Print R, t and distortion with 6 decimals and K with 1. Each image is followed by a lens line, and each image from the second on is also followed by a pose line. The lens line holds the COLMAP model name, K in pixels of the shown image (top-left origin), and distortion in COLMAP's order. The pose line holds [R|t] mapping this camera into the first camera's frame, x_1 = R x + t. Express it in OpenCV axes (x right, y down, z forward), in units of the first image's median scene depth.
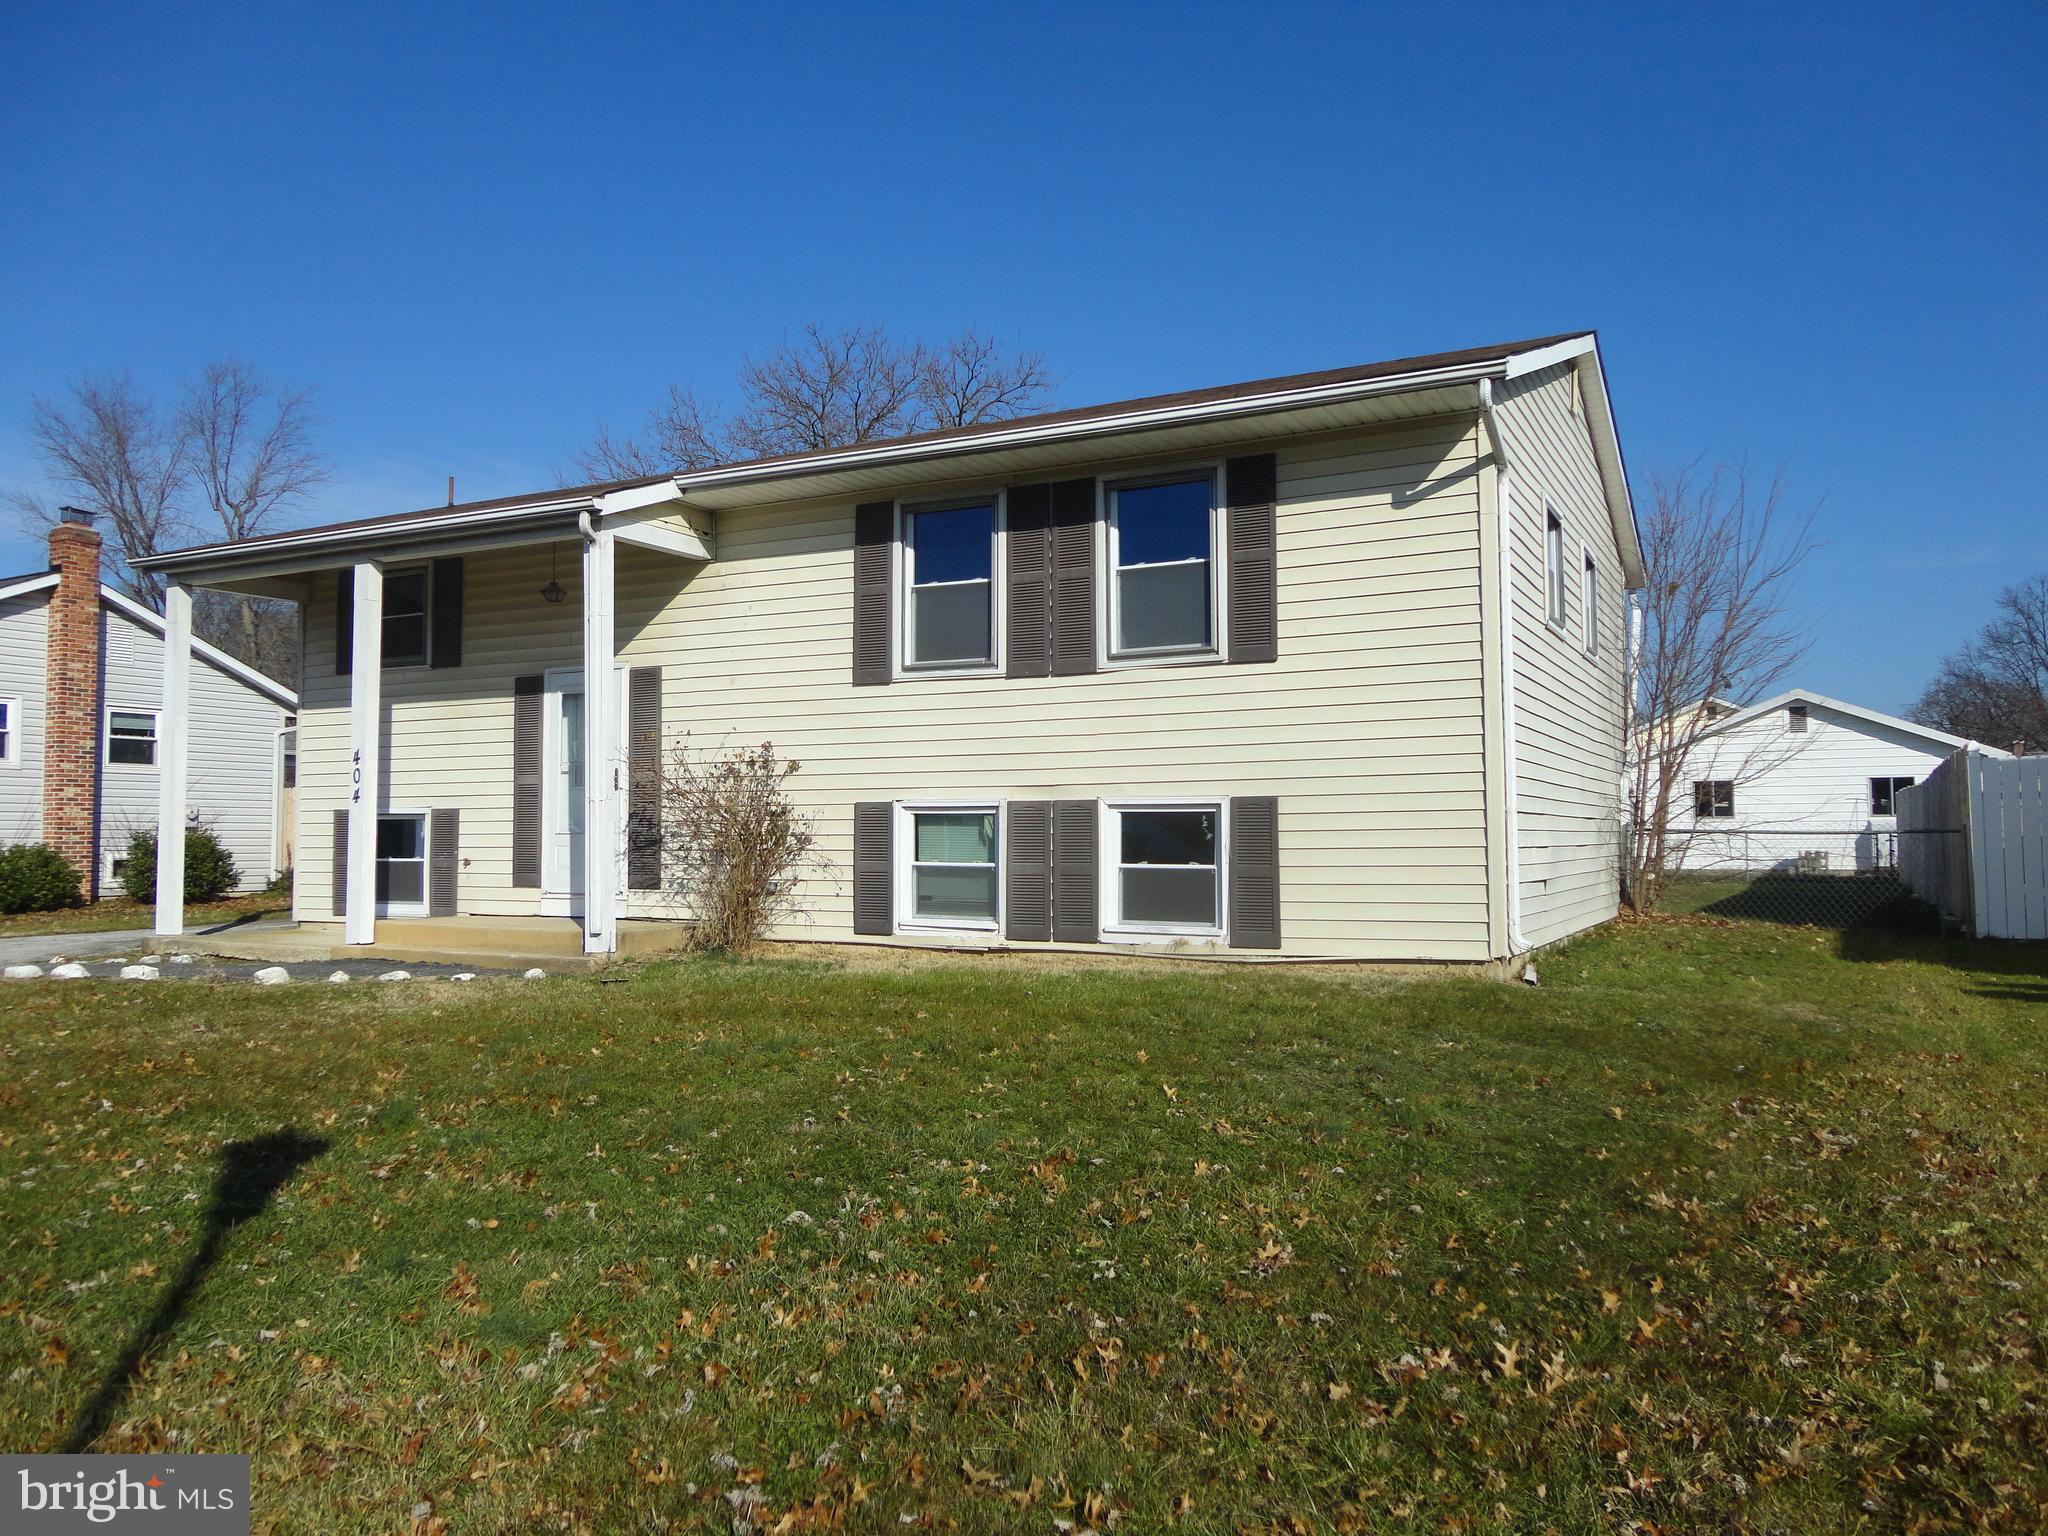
lens RADIAL K [[1547.4, 0, 968.2], [0, 1547.4, 765.7], [0, 0, 1]] dist [-0.009309, 0.000804]
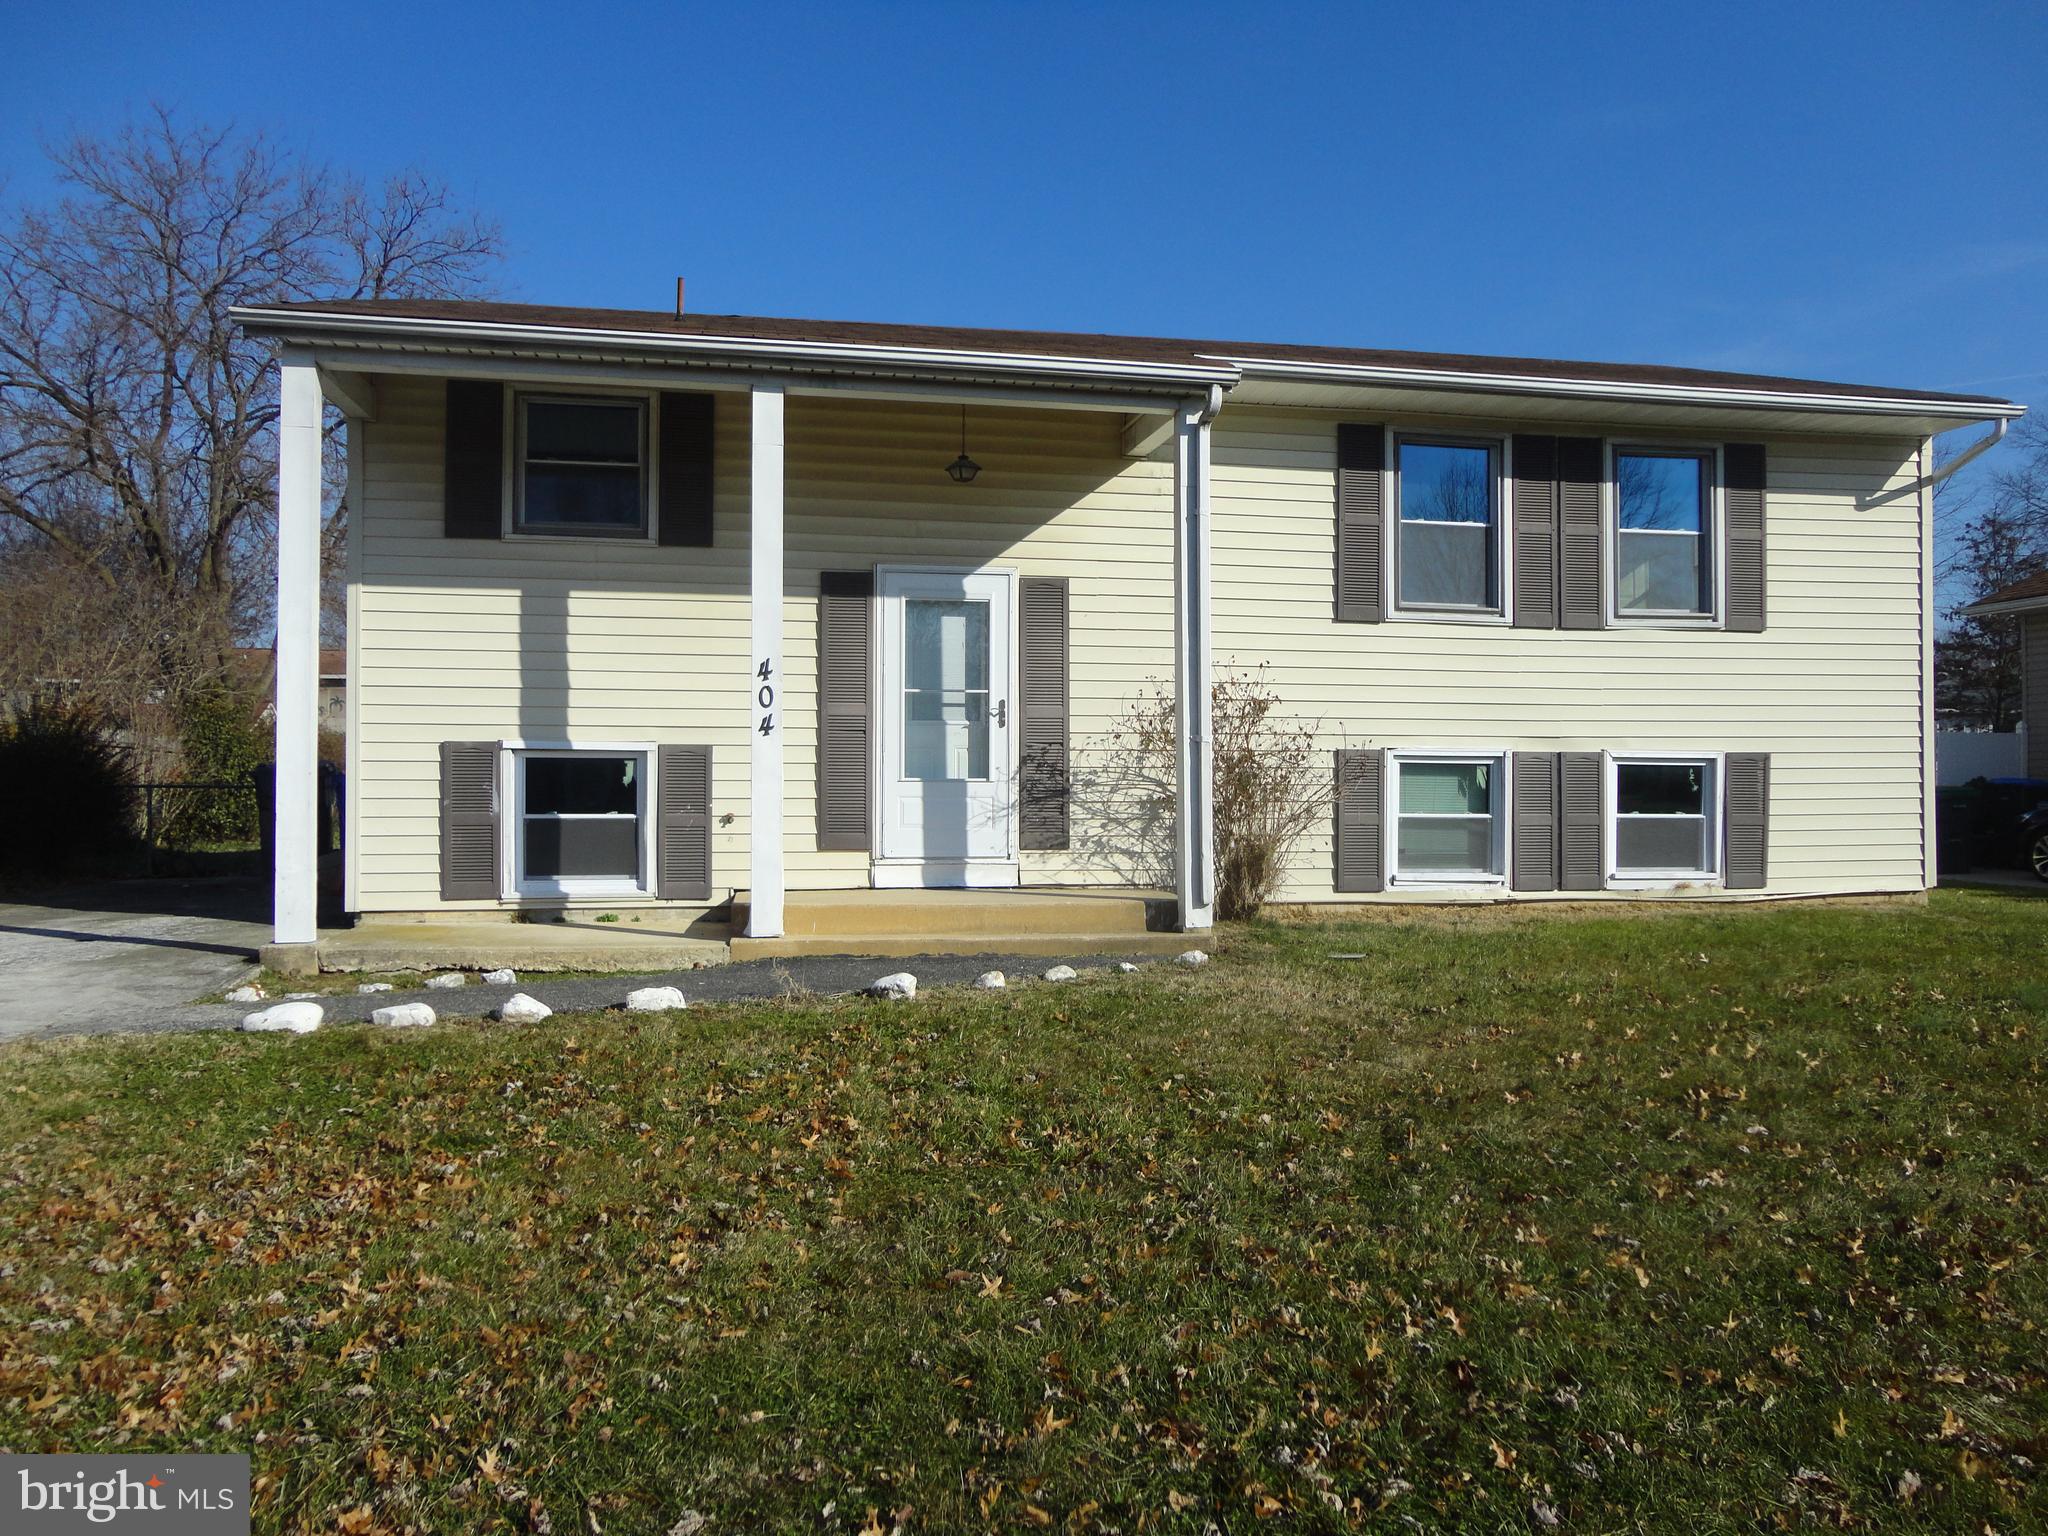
lens RADIAL K [[1505.7, 0, 1024.0], [0, 1505.7, 768.0], [0, 0, 1]] dist [-0.013699, 0.025960]
pose [[0.770328, 0.010716, 0.637558, -0.797803], [-0.033978, 0.999128, 0.024261, 0.019712], [-0.636742, -0.040352, 0.770020, 0.438488]]
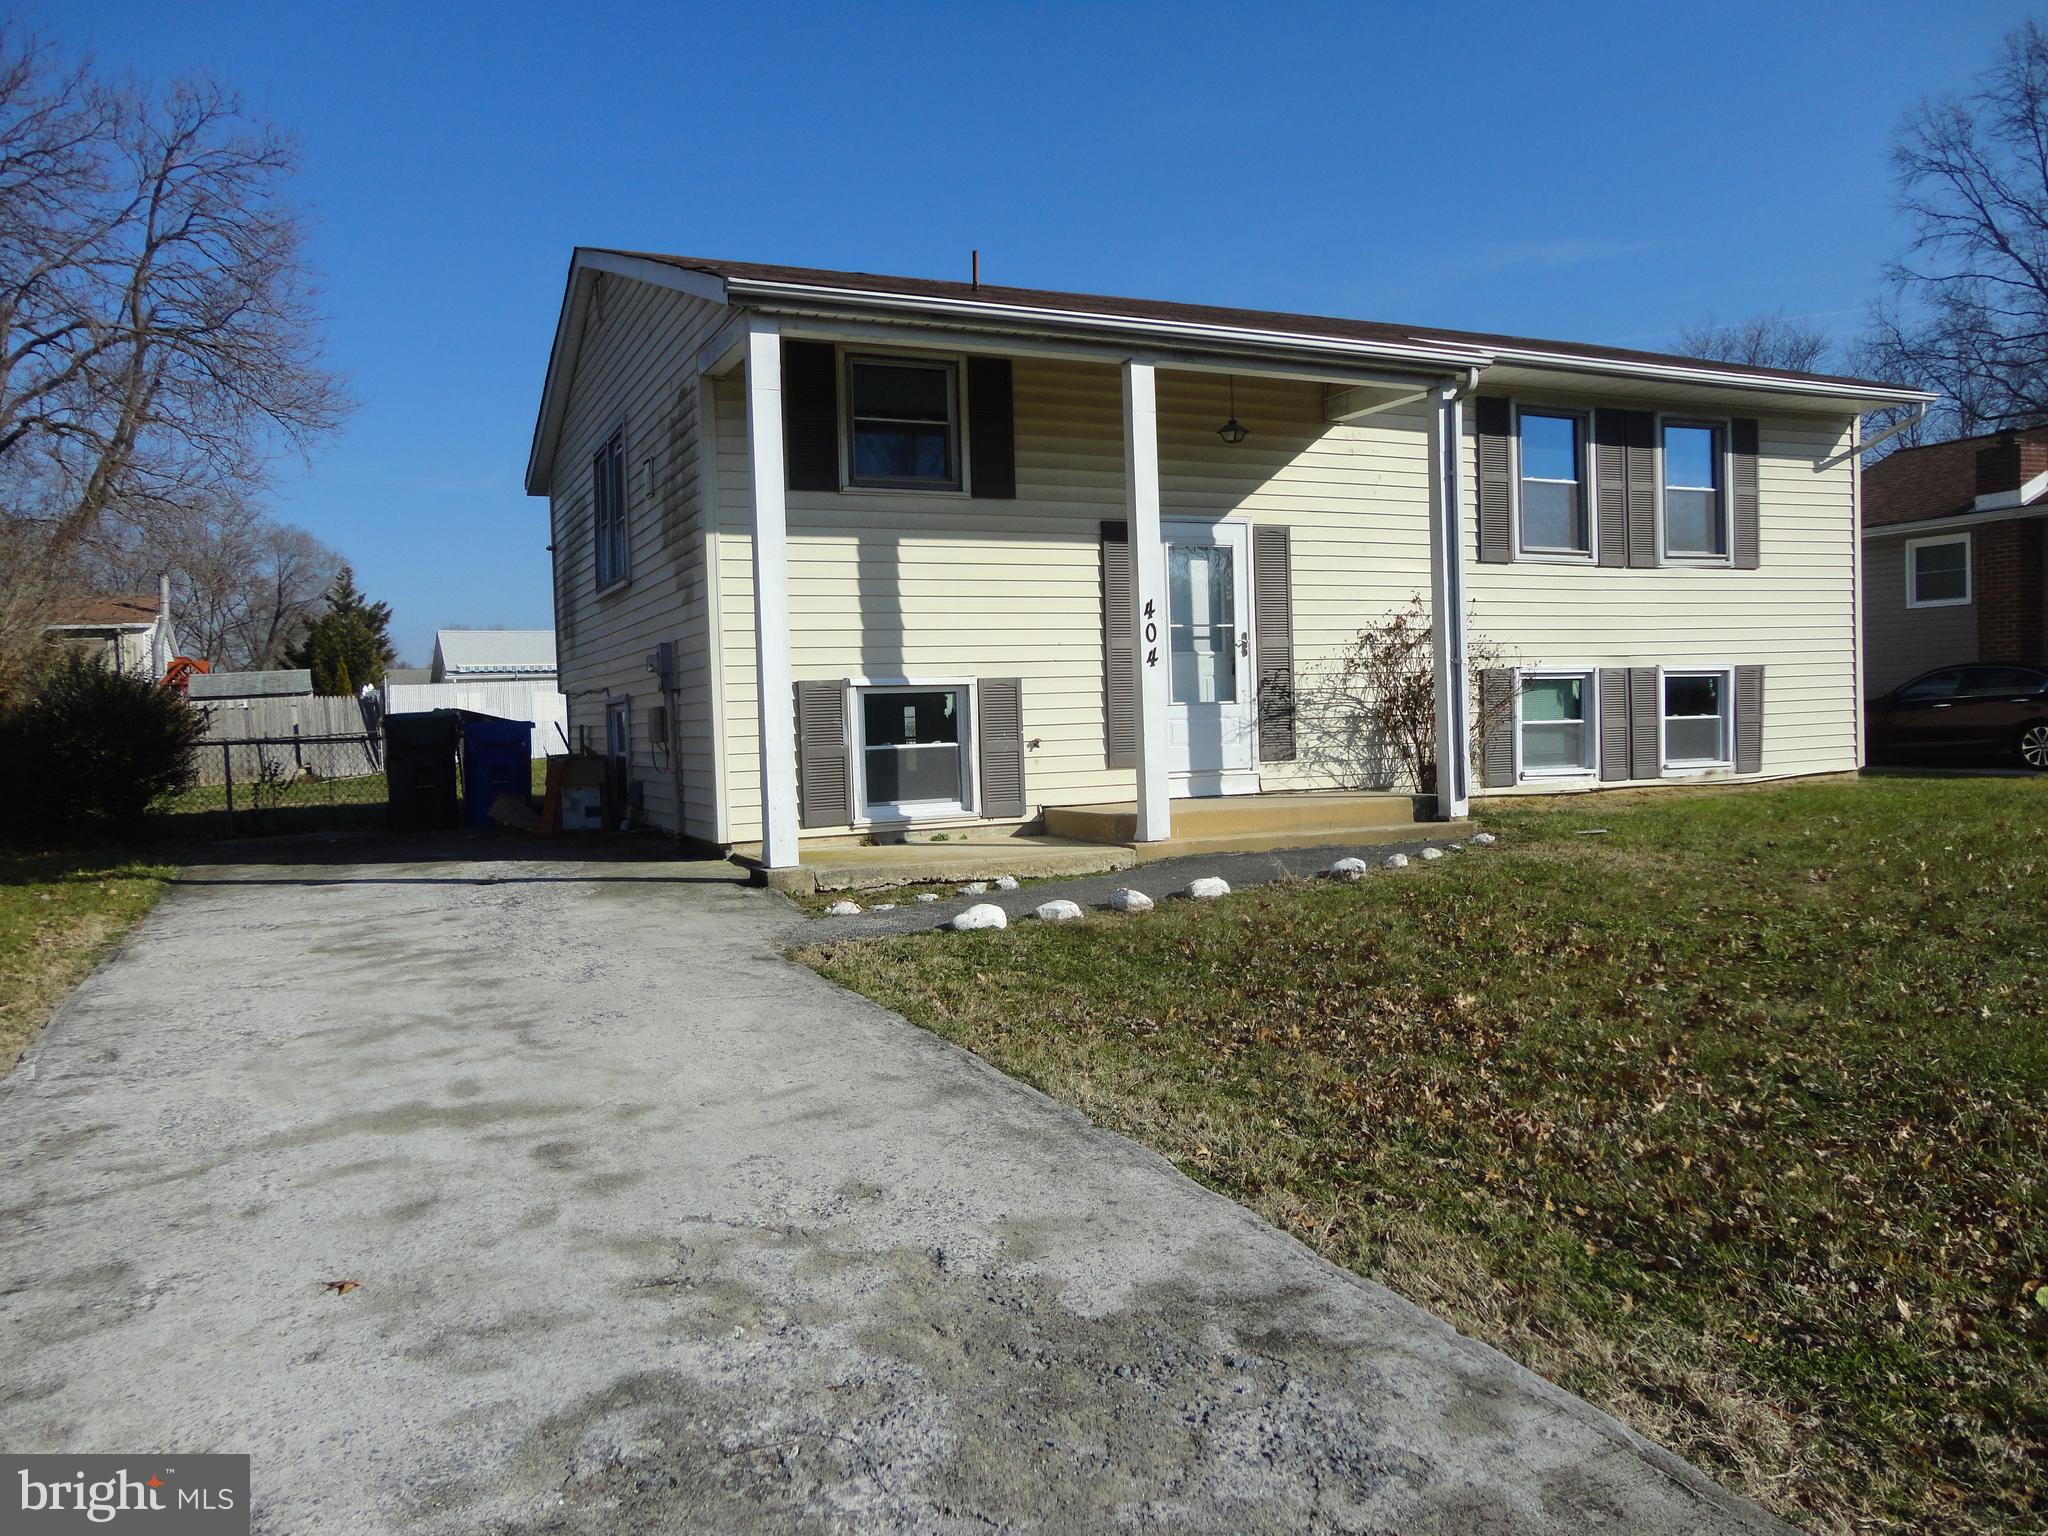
lens RADIAL K [[1505.7, 0, 1024.0], [0, 1505.7, 768.0], [0, 0, 1]] dist [-0.013699, 0.025960]
pose [[0.582701, -0.045291, 0.811423, -1.159564], [-0.009925, 0.997975, 0.062831, 0.030323], [-0.812626, -0.044665, 0.581072, 0.649068]]
